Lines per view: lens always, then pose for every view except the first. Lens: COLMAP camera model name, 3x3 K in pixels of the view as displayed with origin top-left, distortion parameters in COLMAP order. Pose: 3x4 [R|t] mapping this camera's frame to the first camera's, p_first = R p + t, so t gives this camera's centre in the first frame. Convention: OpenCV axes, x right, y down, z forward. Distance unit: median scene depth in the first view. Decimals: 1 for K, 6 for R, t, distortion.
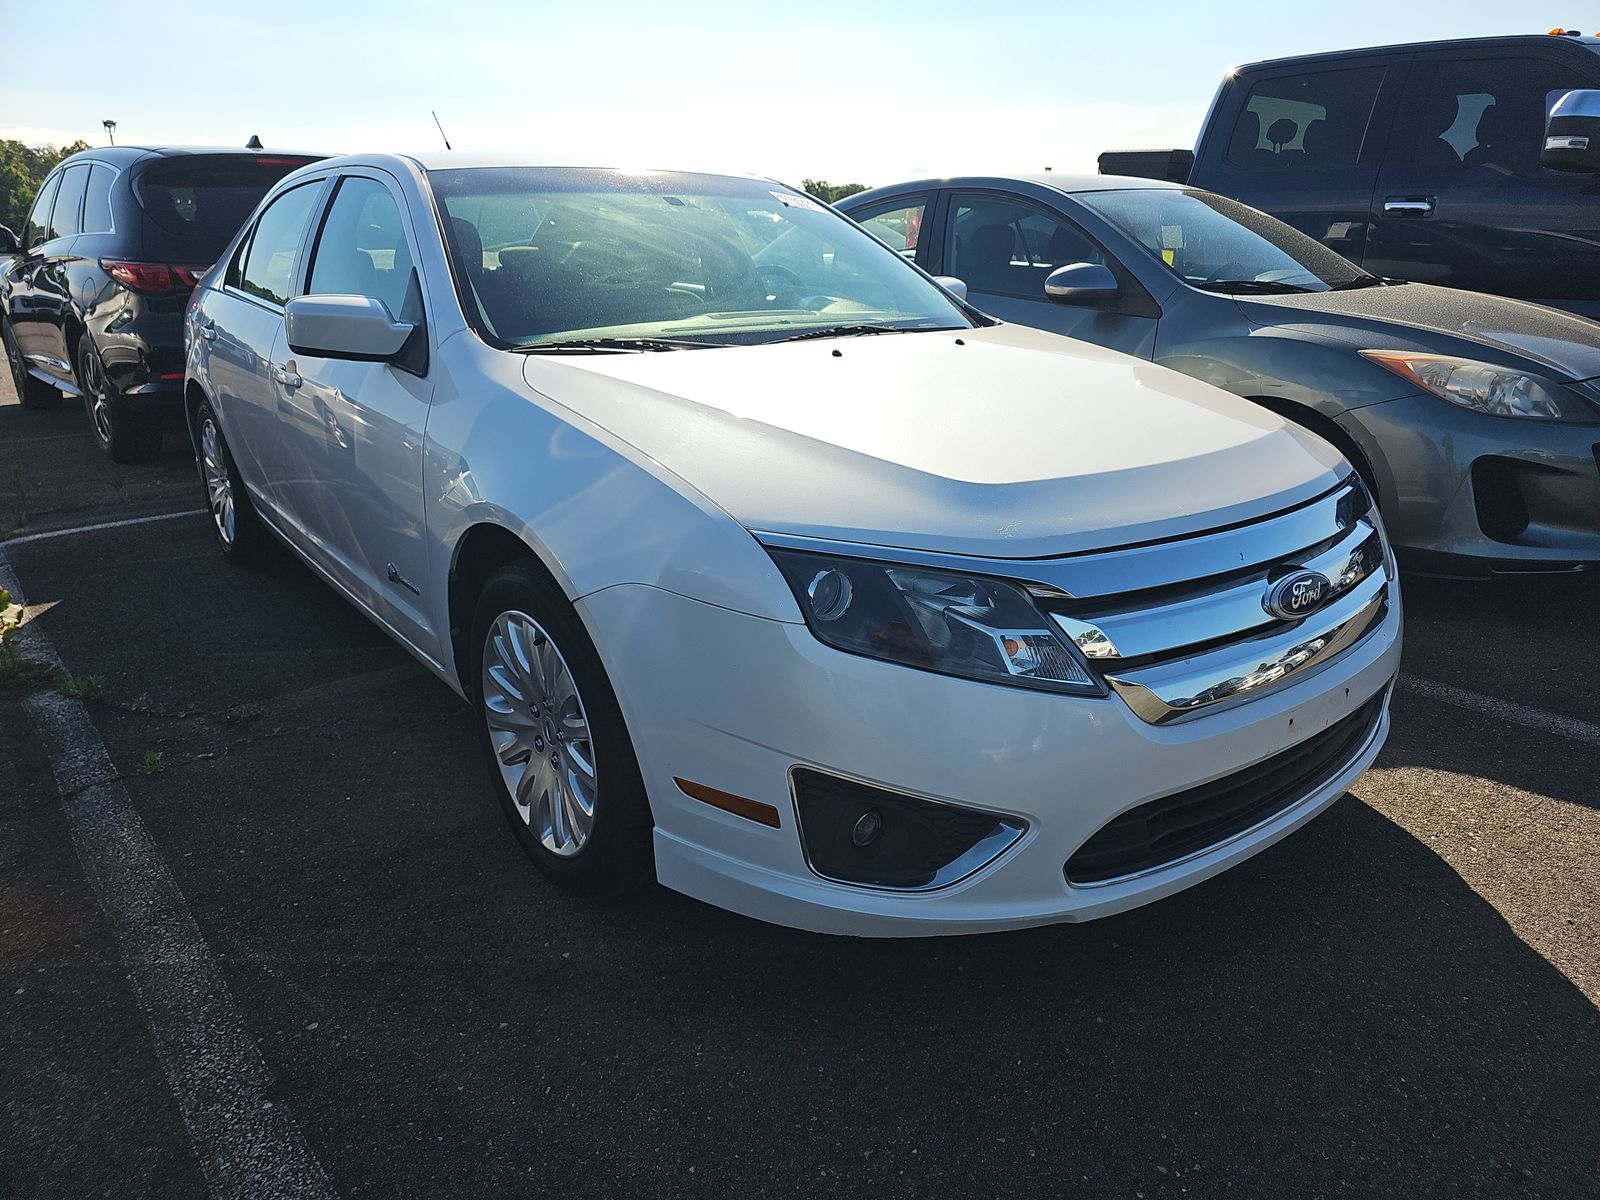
lens RADIAL K [[1037.2, 0, 800.0], [0, 1037.2, 600.0], [0, 0, 1]] dist [-0.001495, -0.000195]
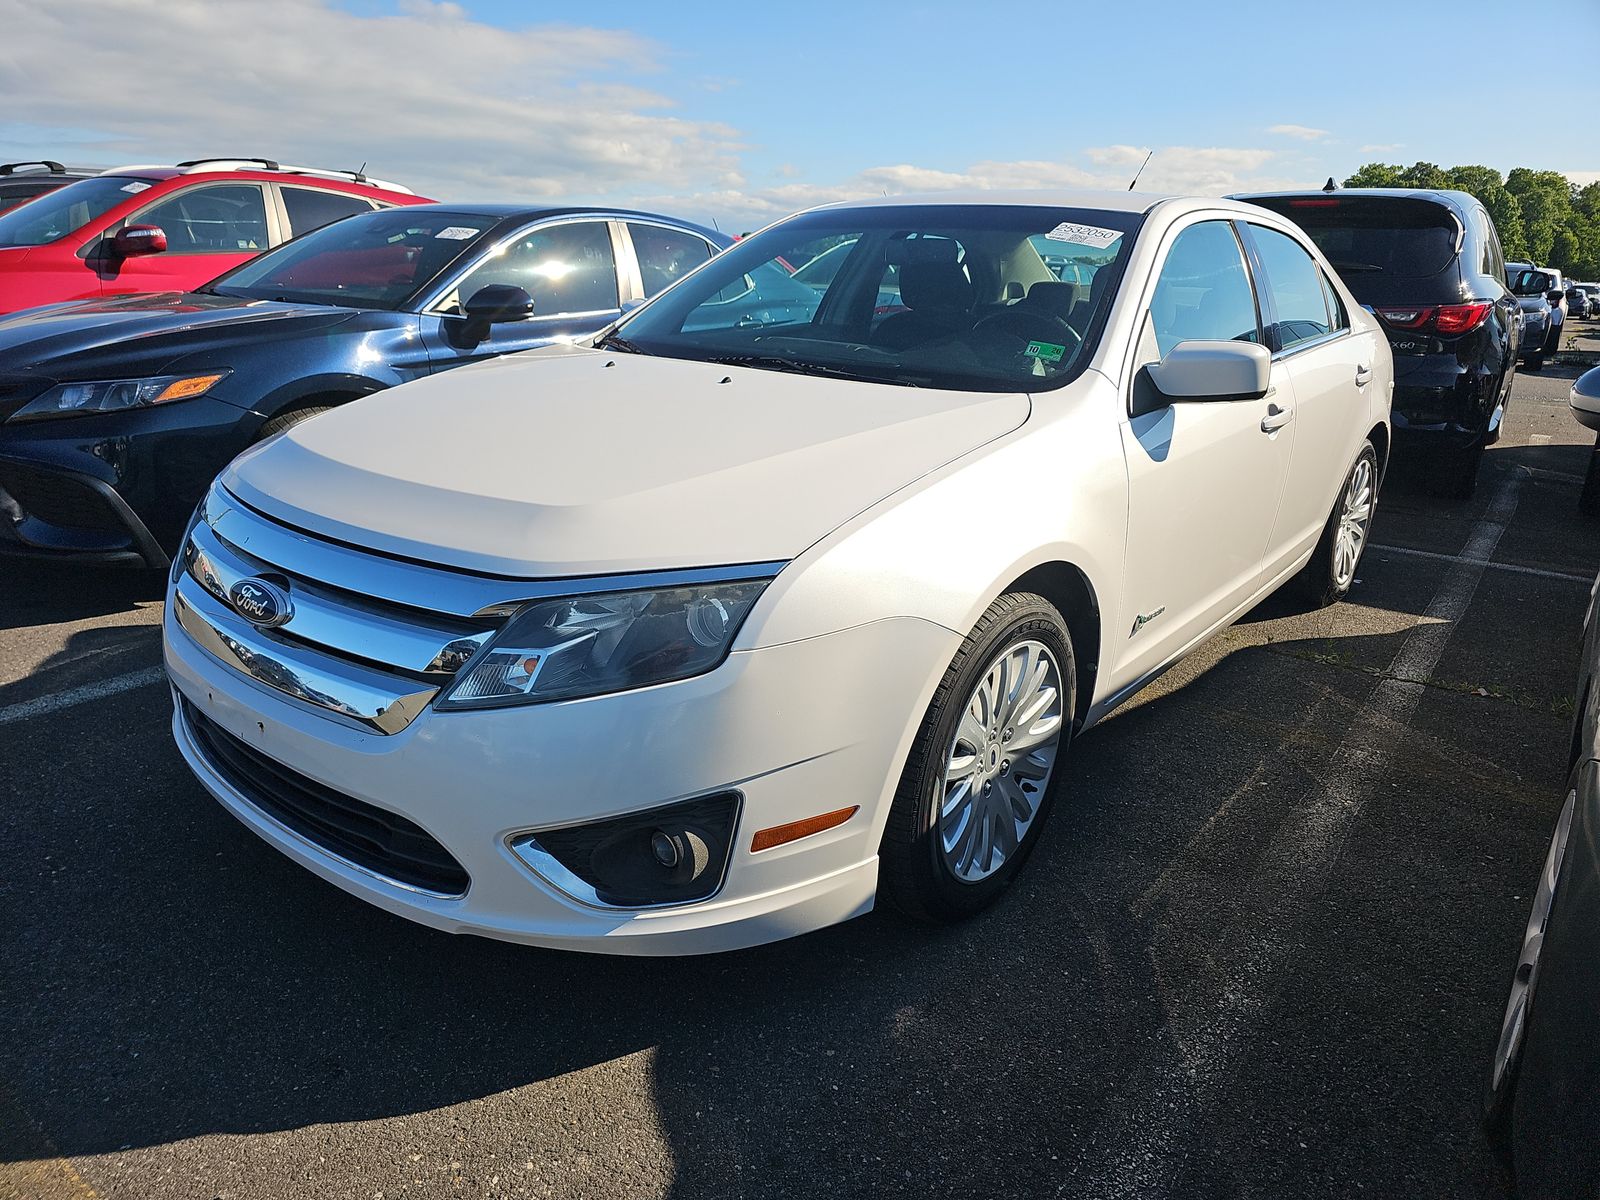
lens RADIAL K [[1037.7, 0, 788.3], [0, 1037.7, 597.2], [0, 0, 1]] dist [0.048886, -0.048119]
pose [[0.227477, 0.315356, -0.921306, 1.260265], [-0.350743, 0.909141, 0.224591, -0.347650], [0.908424, 0.272053, 0.317418, 0.924174]]
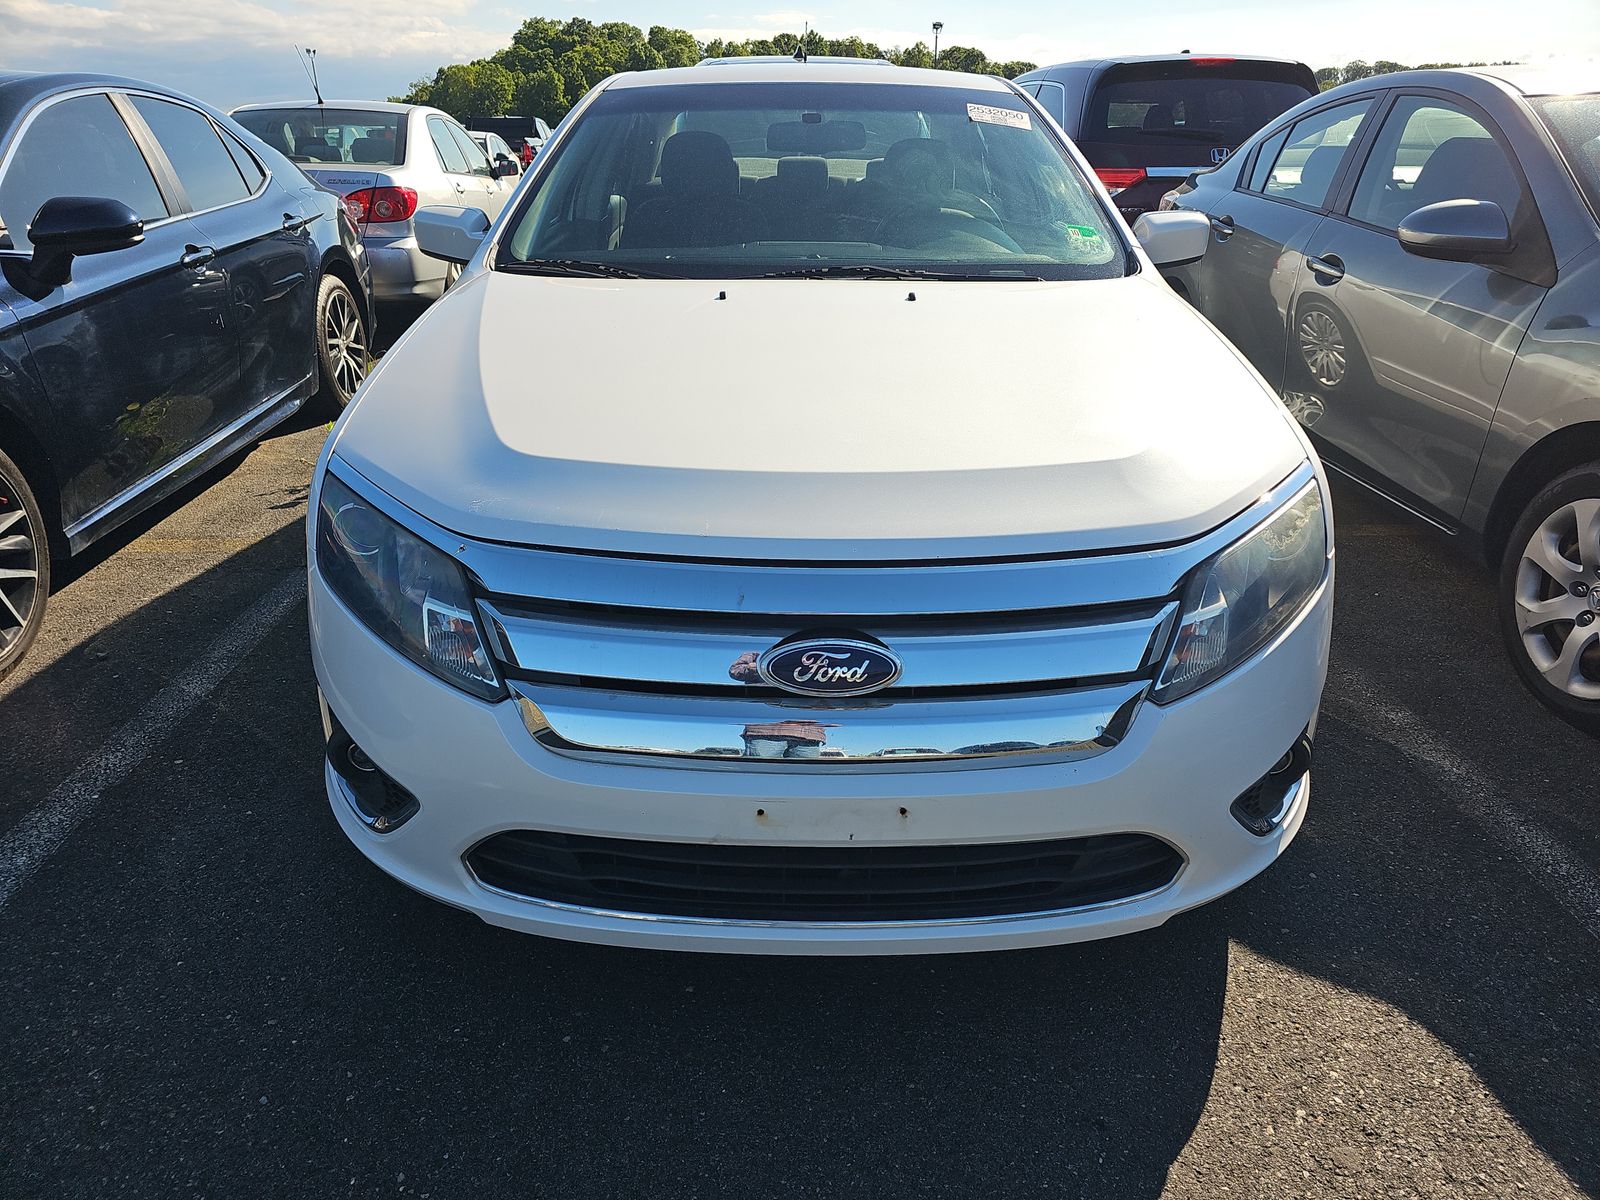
lens RADIAL K [[1037.7, 0, 788.3], [0, 1037.7, 597.2], [0, 0, 1]] dist [0.048886, -0.048119]
pose [[0.800372, 0.256130, -0.542035, 0.688378], [-0.209277, 0.966630, 0.147746, -0.131800], [0.561790, -0.004816, 0.827266, 0.261283]]
